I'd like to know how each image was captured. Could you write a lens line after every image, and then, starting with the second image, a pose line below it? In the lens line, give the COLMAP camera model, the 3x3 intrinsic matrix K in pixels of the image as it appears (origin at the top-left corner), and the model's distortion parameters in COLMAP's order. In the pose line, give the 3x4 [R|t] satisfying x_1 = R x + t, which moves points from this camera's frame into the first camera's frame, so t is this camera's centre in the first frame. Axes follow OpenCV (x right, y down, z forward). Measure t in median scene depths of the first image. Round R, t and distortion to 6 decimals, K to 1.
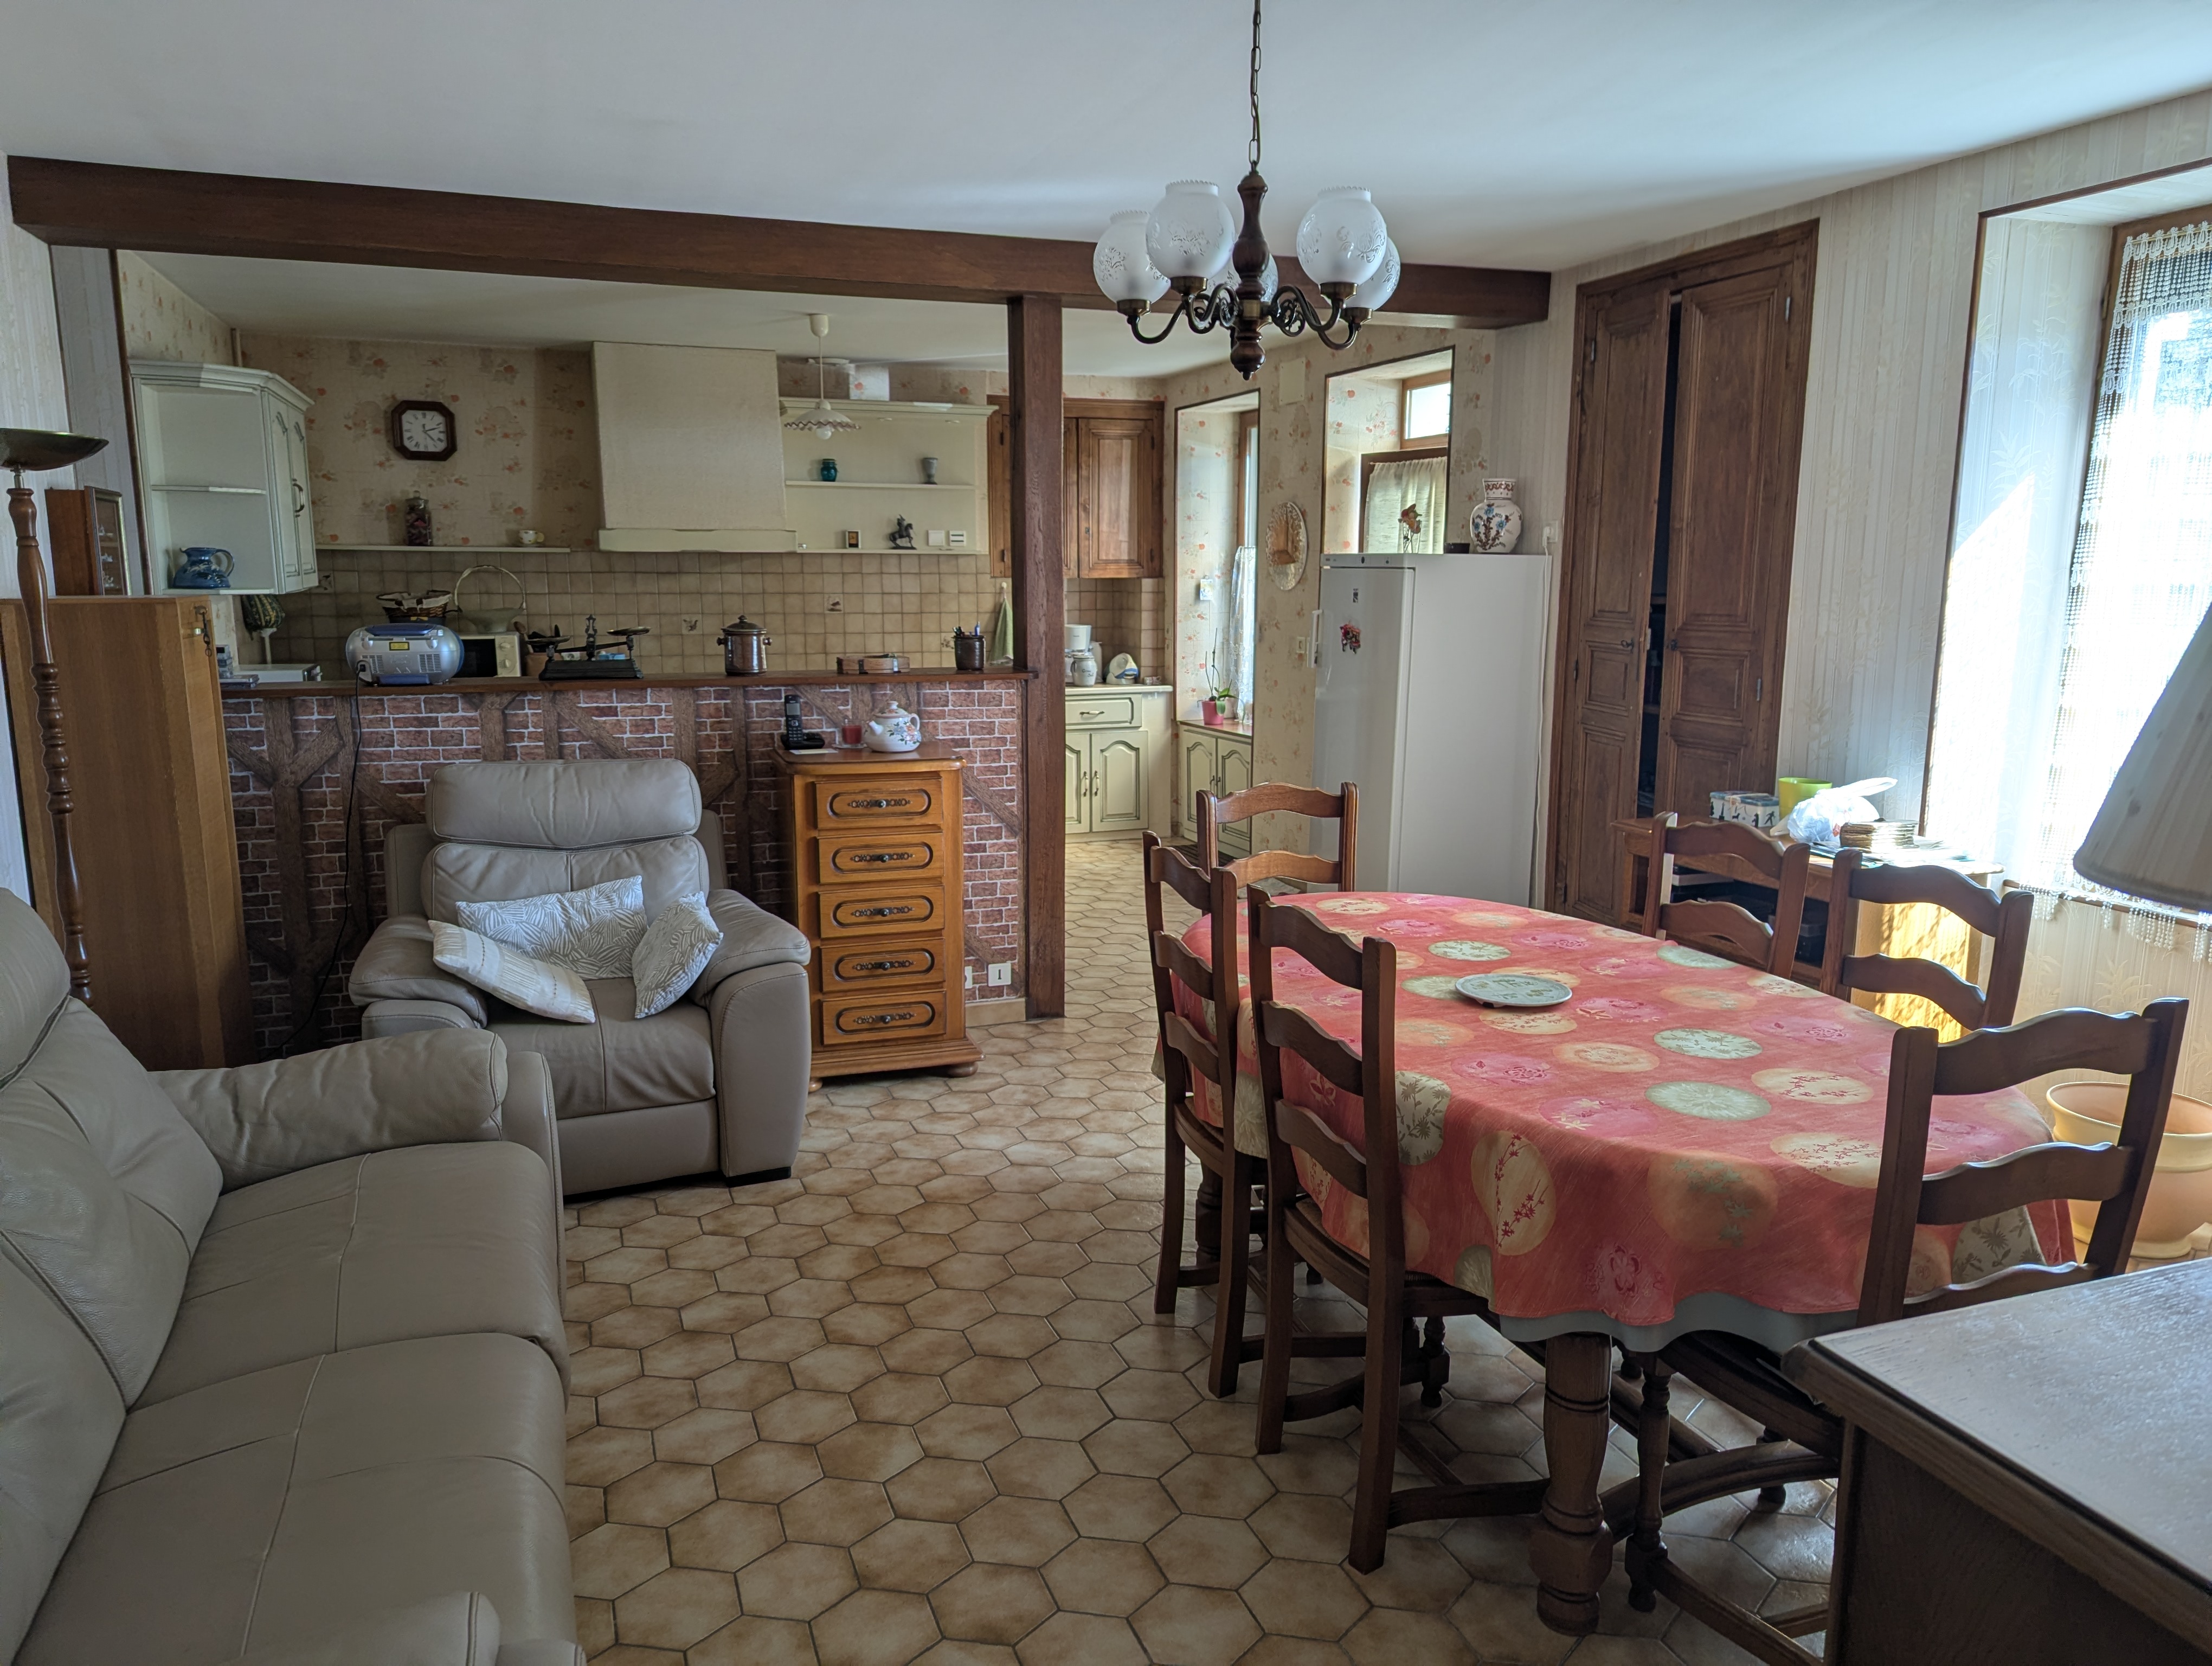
lens RADIAL K [[1543.7, 0, 1100.7], [0, 1543.7, 844.6], [0, 0, 1]] dist [0.008003, 0.000482]
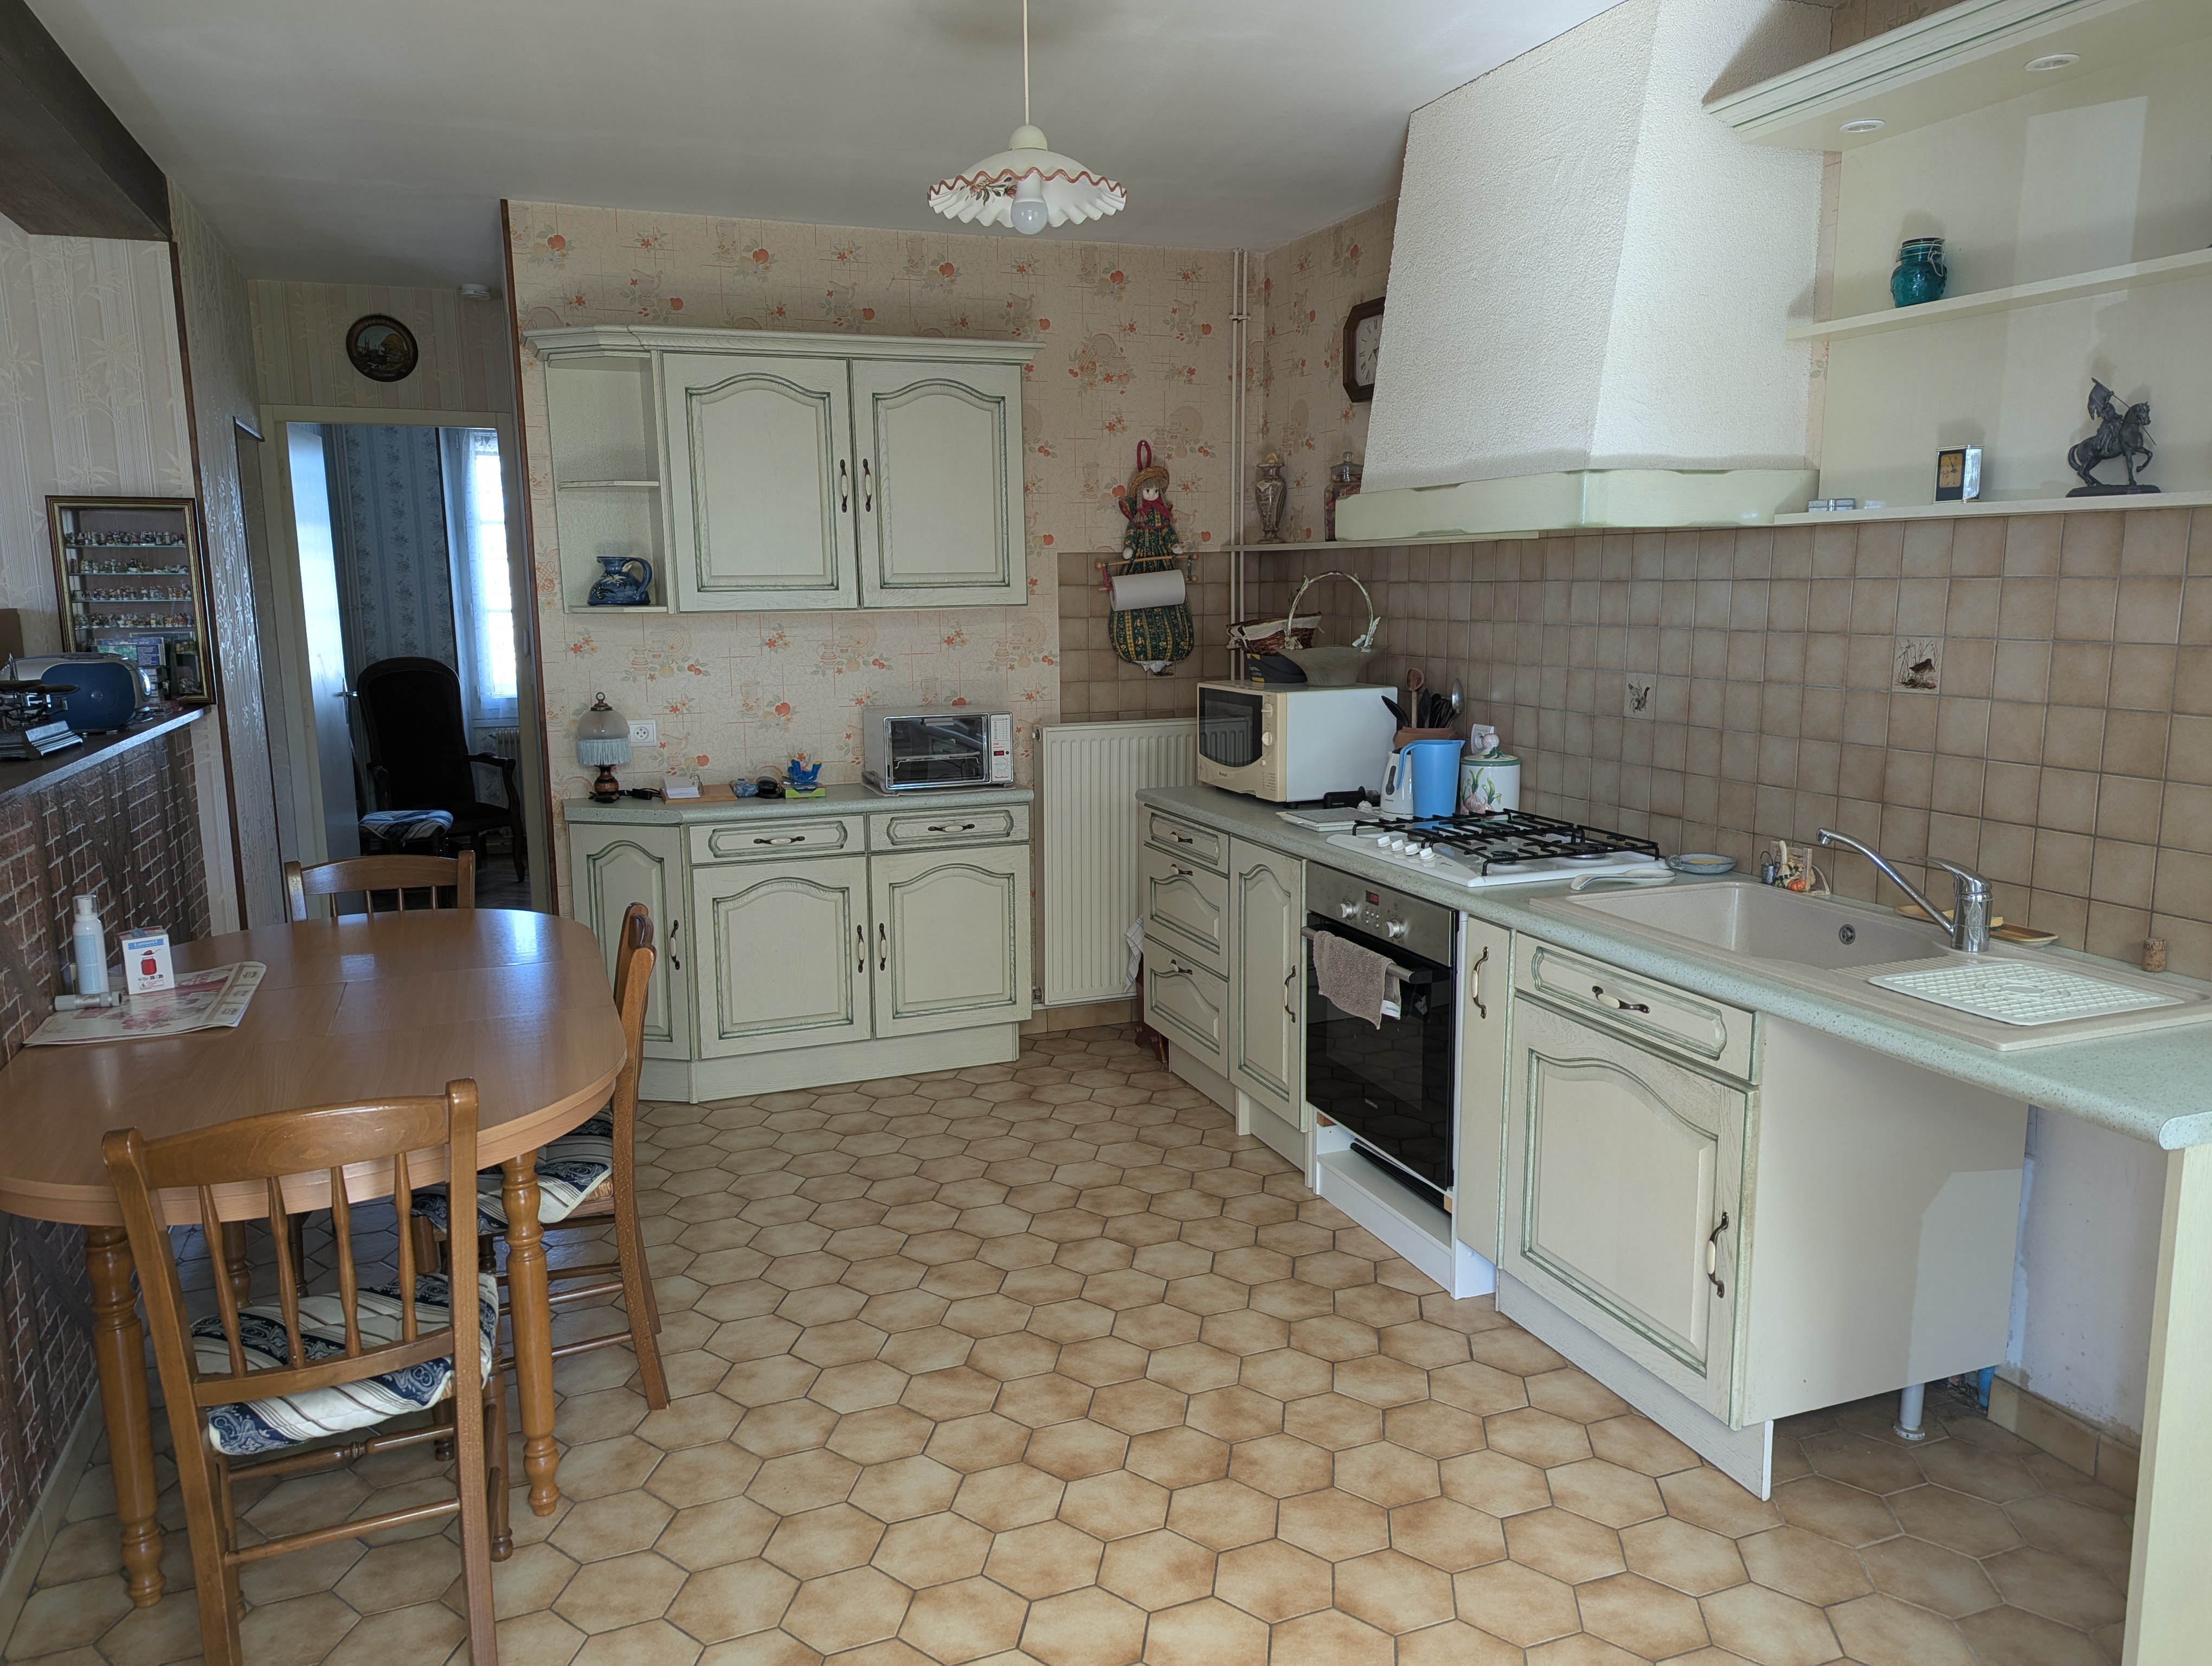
lens RADIAL K [[1543.7, 0, 1101.1], [0, 1543.7, 831.5], [0, 0, 1]] dist [0.008003, 0.000482]
pose [[0.011199, 0.156433, -0.987625, 0.168477], [-0.163581, 0.974668, 0.152525, -0.137330], [0.986466, 0.159848, 0.036504, 0.782115]]
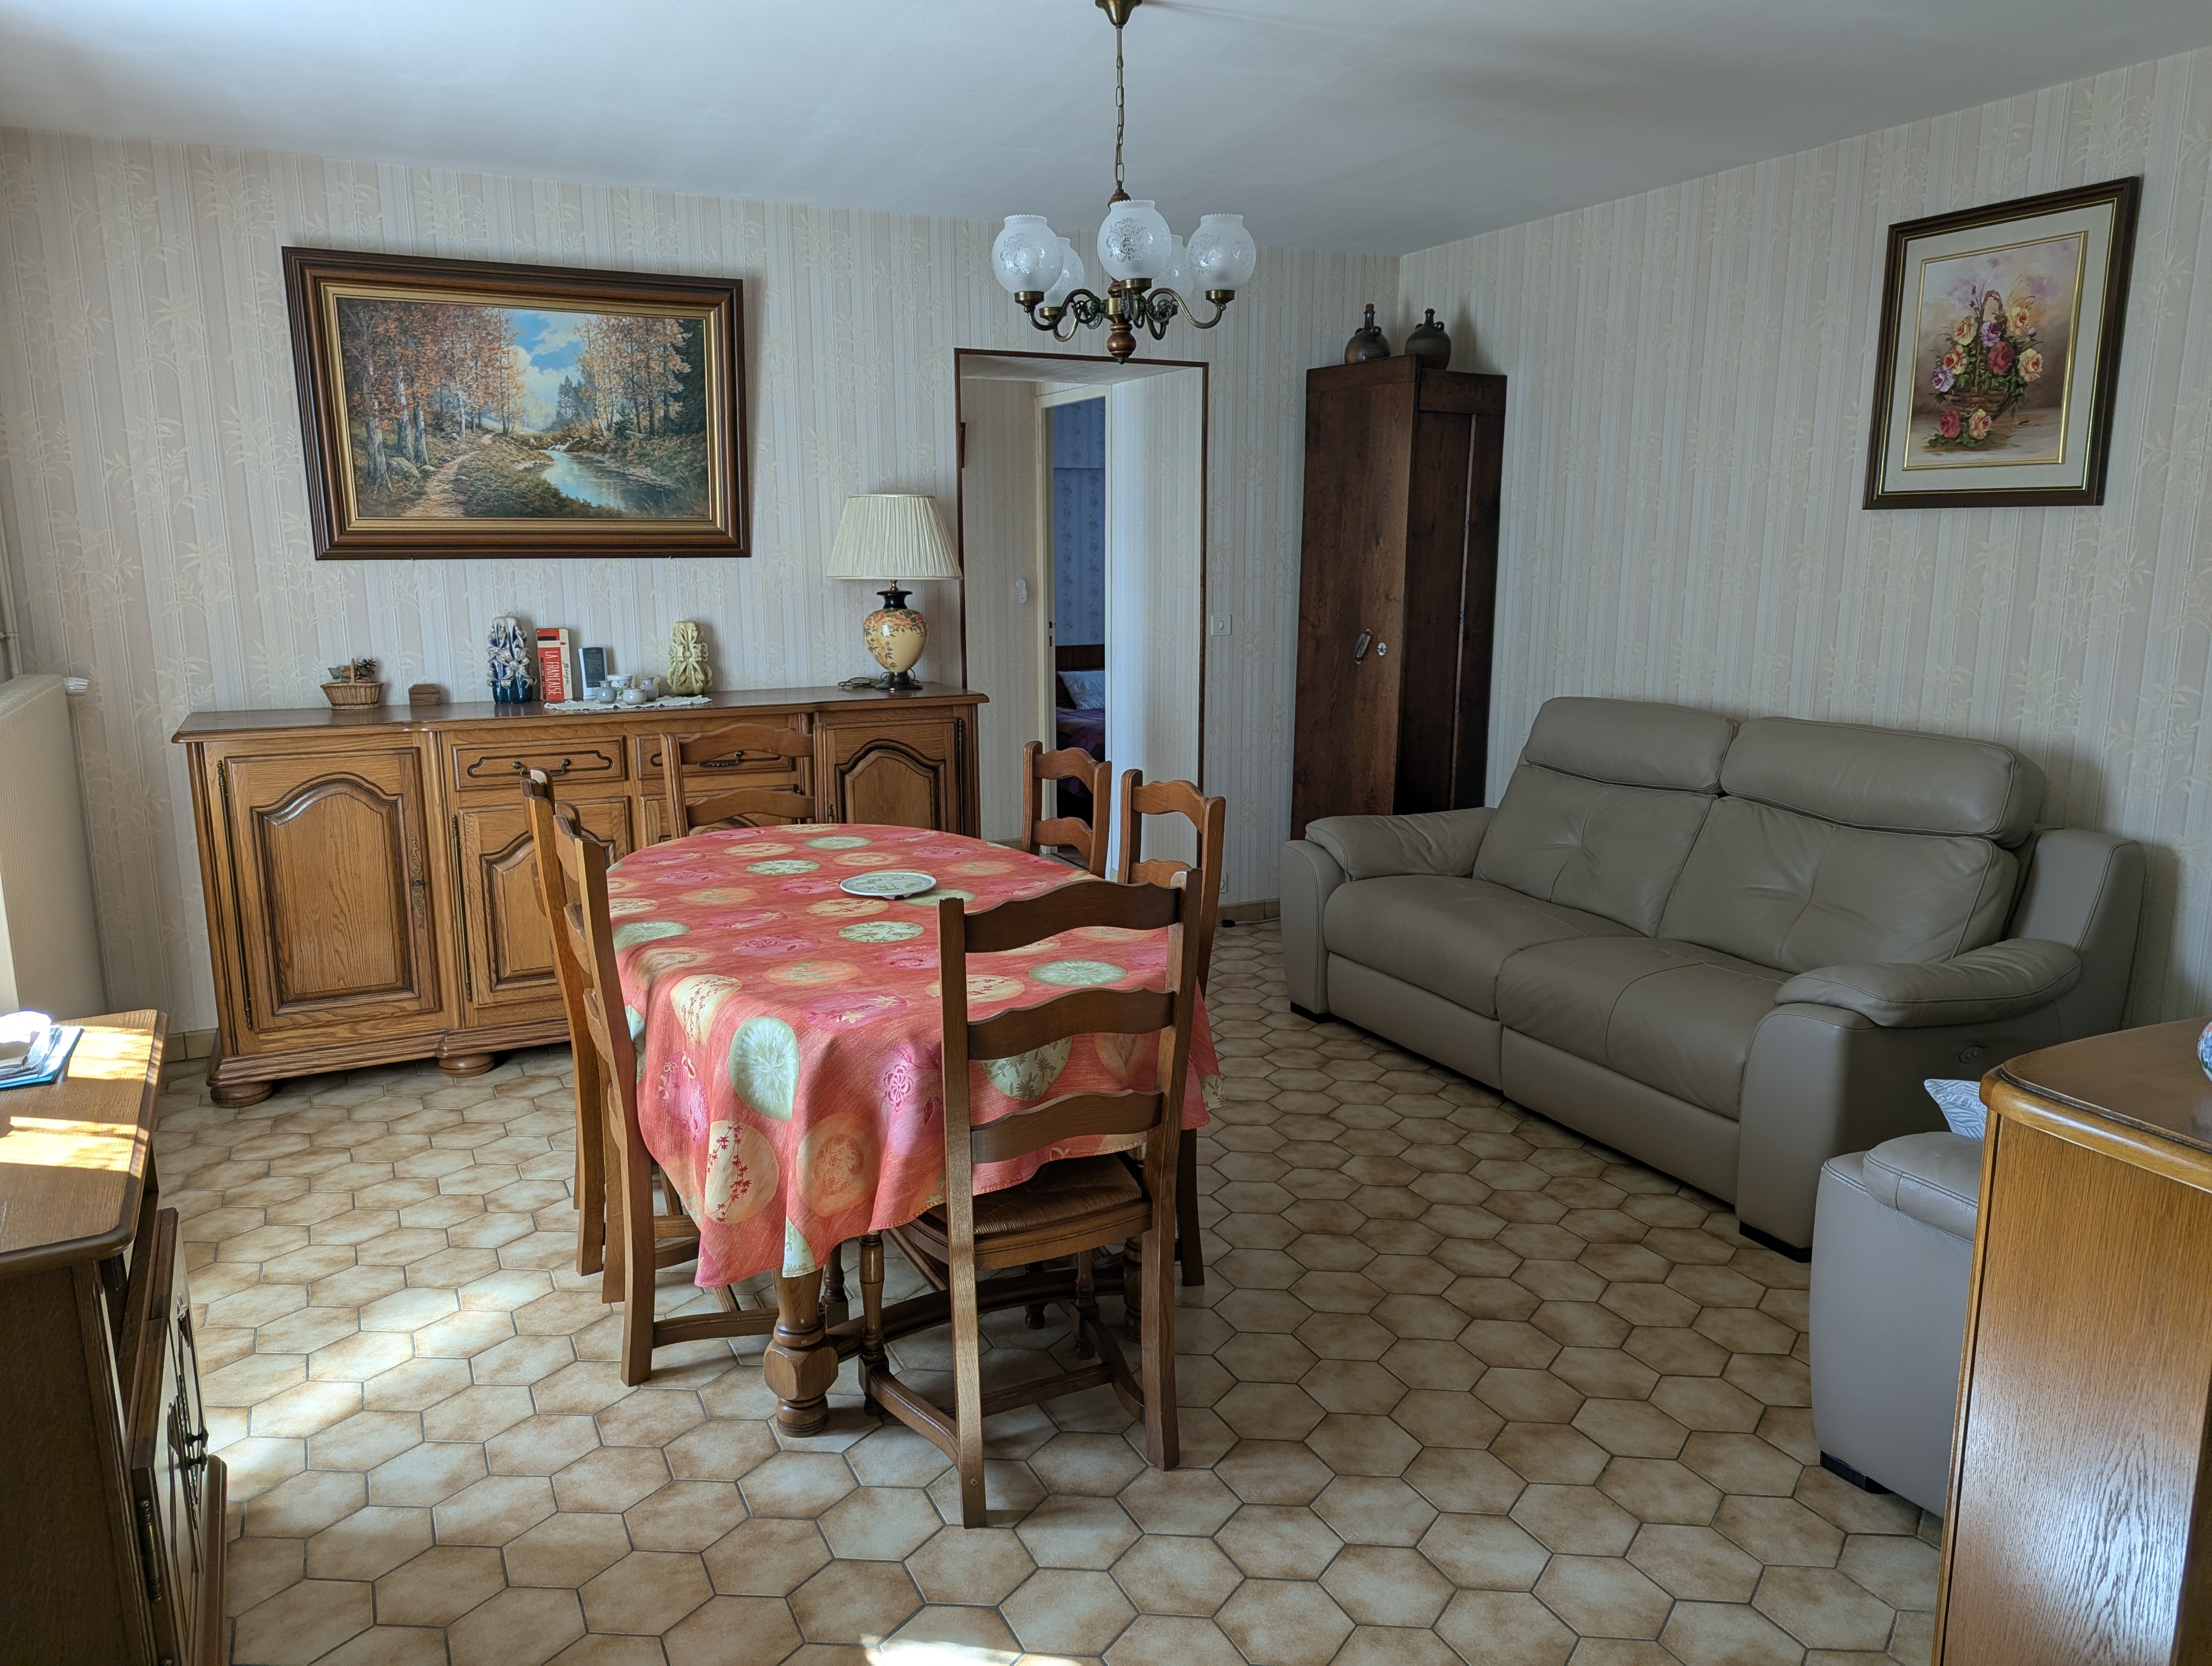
lens RADIAL K [[1543.7, 0, 1098.3], [0, 1543.7, 826.2], [0, 0, 1]] dist [0.008003, 0.000482]
pose [[-0.994622, 0.021485, -0.101314, 0.235700], [-0.016465, 0.932999, 0.359503, -0.387144], [0.102250, 0.359238, -0.927628, 2.180702]]
